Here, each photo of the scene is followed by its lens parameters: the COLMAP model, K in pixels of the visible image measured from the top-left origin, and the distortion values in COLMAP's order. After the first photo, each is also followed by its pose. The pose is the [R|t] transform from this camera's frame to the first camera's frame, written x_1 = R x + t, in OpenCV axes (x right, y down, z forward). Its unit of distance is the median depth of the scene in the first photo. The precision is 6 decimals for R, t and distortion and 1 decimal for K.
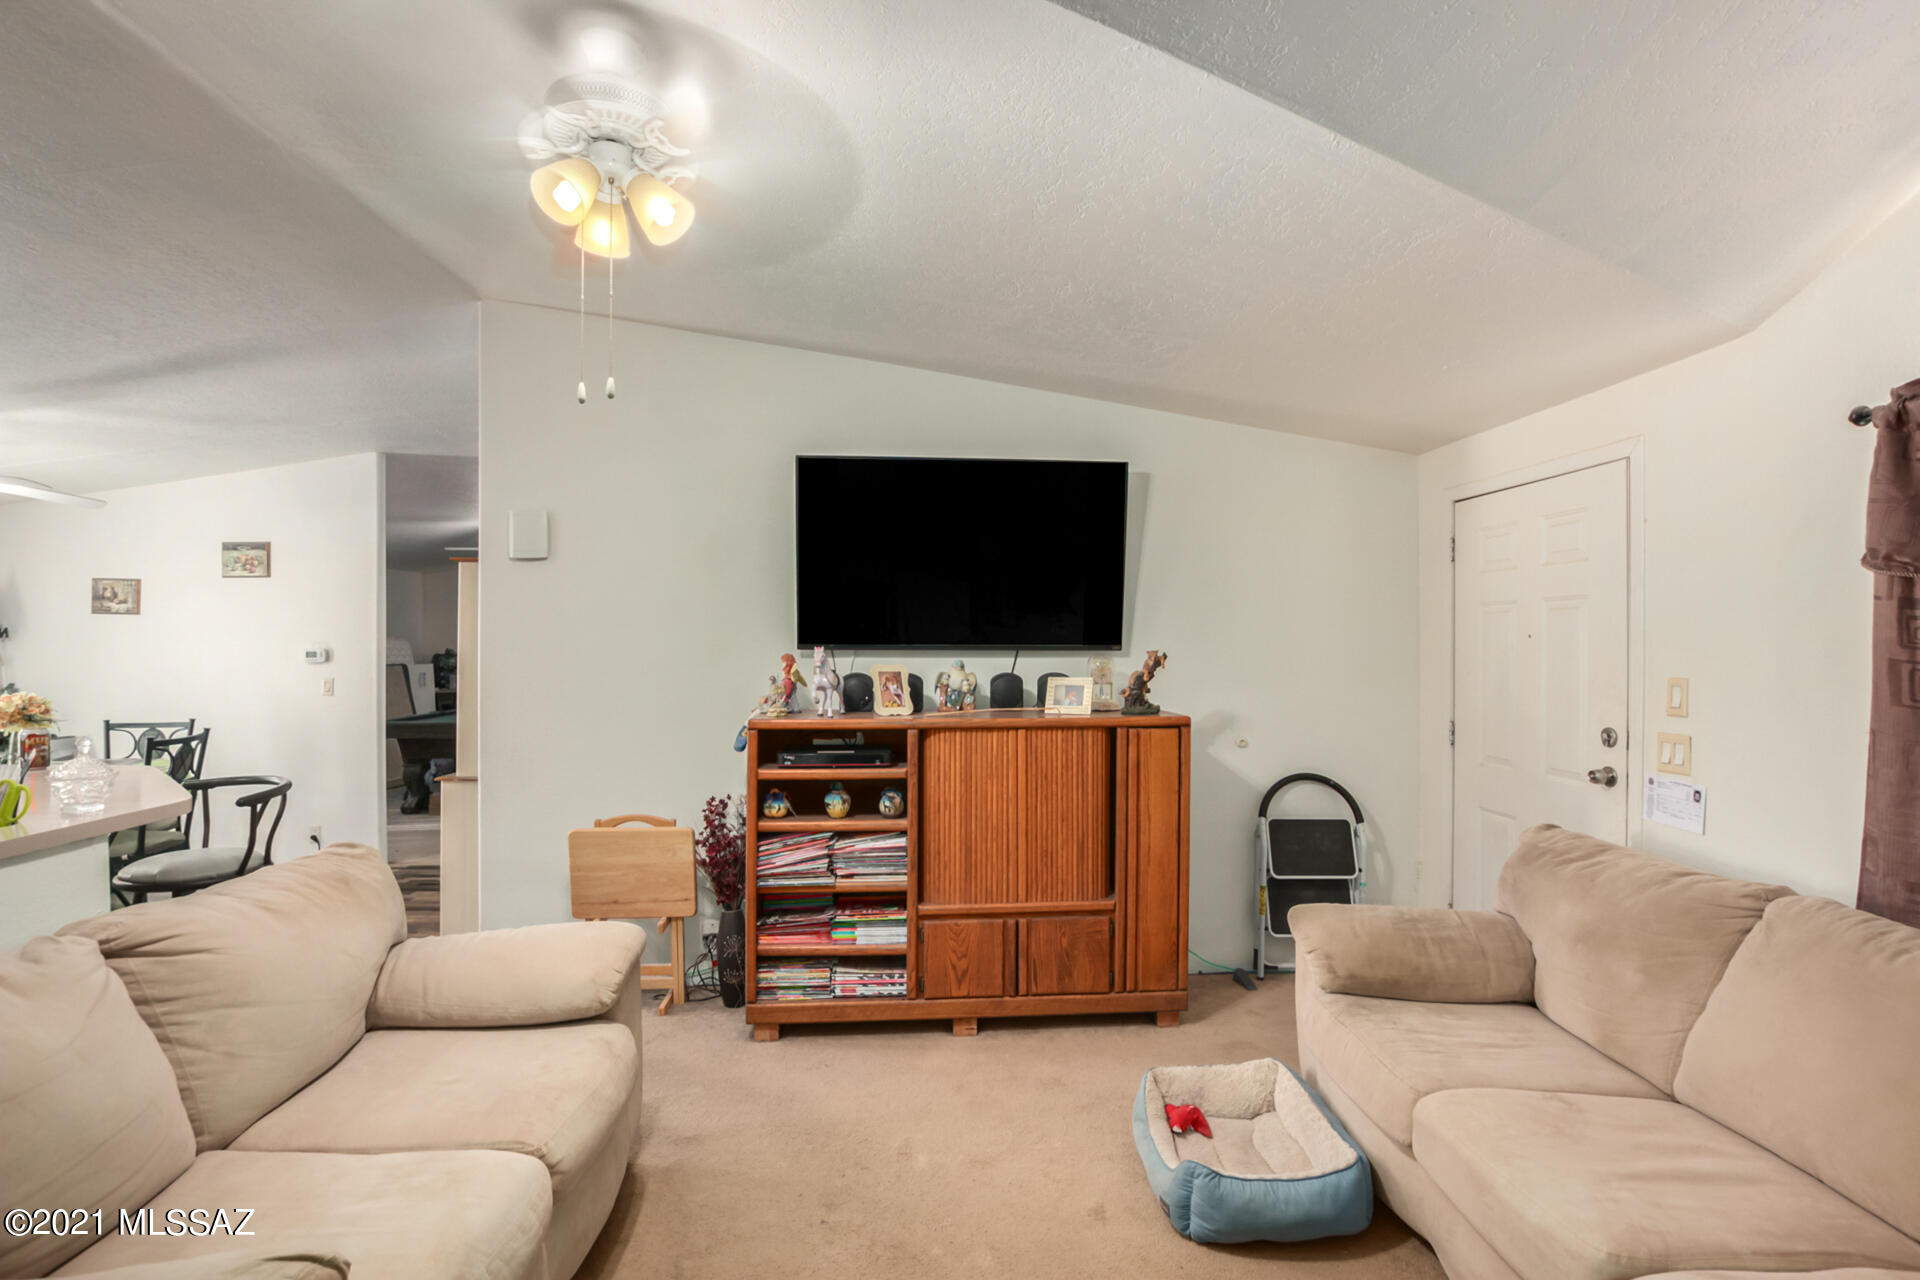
lens RADIAL K [[894.7, 0, 958.5], [0, 894.7, 645.6], [0, 0, 1]] dist [-0.035031, 0.006429]
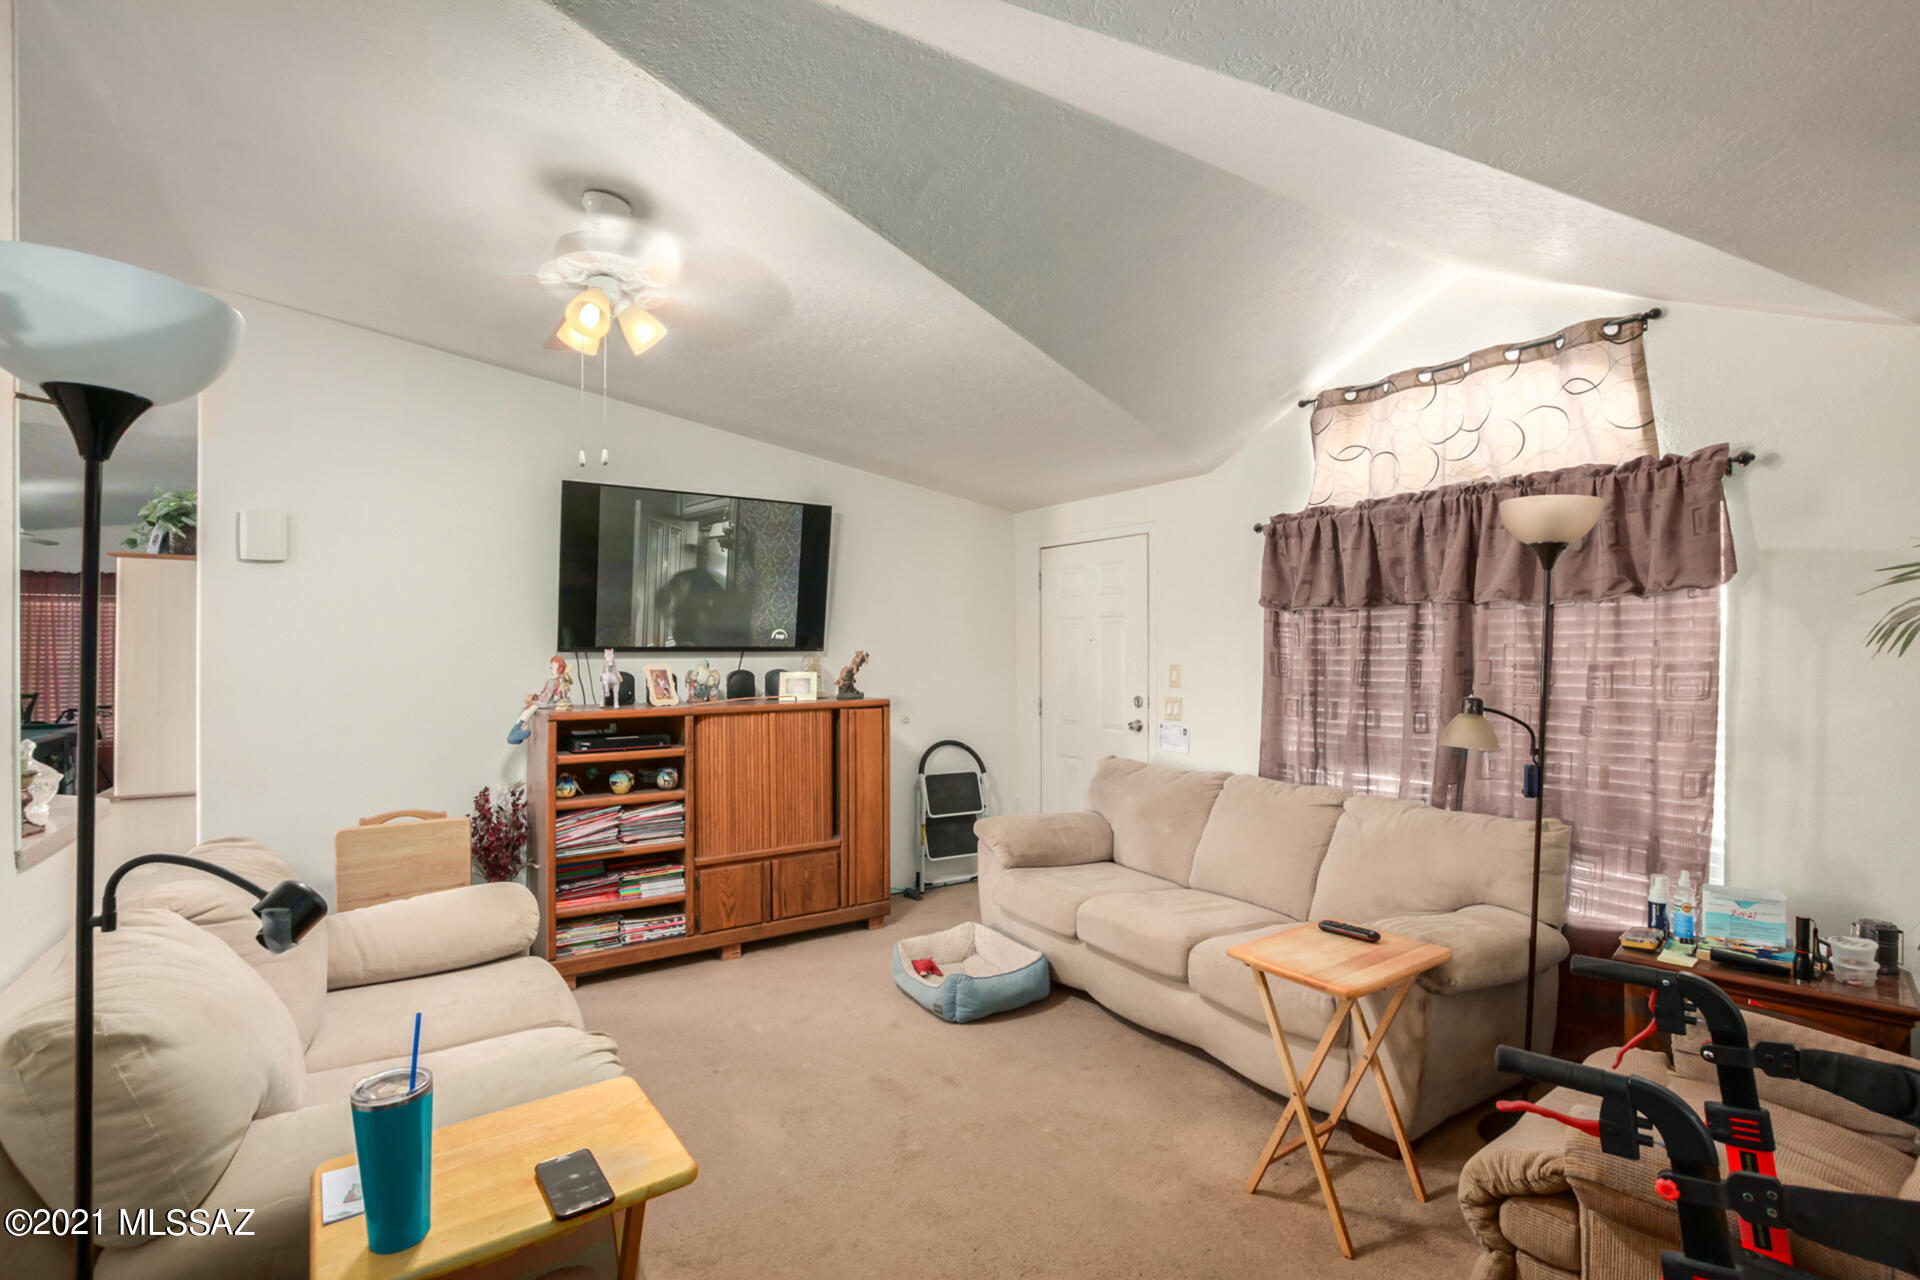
lens RADIAL K [[894.7, 0, 969.5], [0, 894.7, 641.4], [0, 0, 1]] dist [-0.035031, 0.006429]
pose [[0.863217, -0.000724, 0.504833, -0.303924], [0.004625, 0.999968, -0.006474, 0.000600], [-0.504812, 0.007923, 0.863193, -0.229705]]
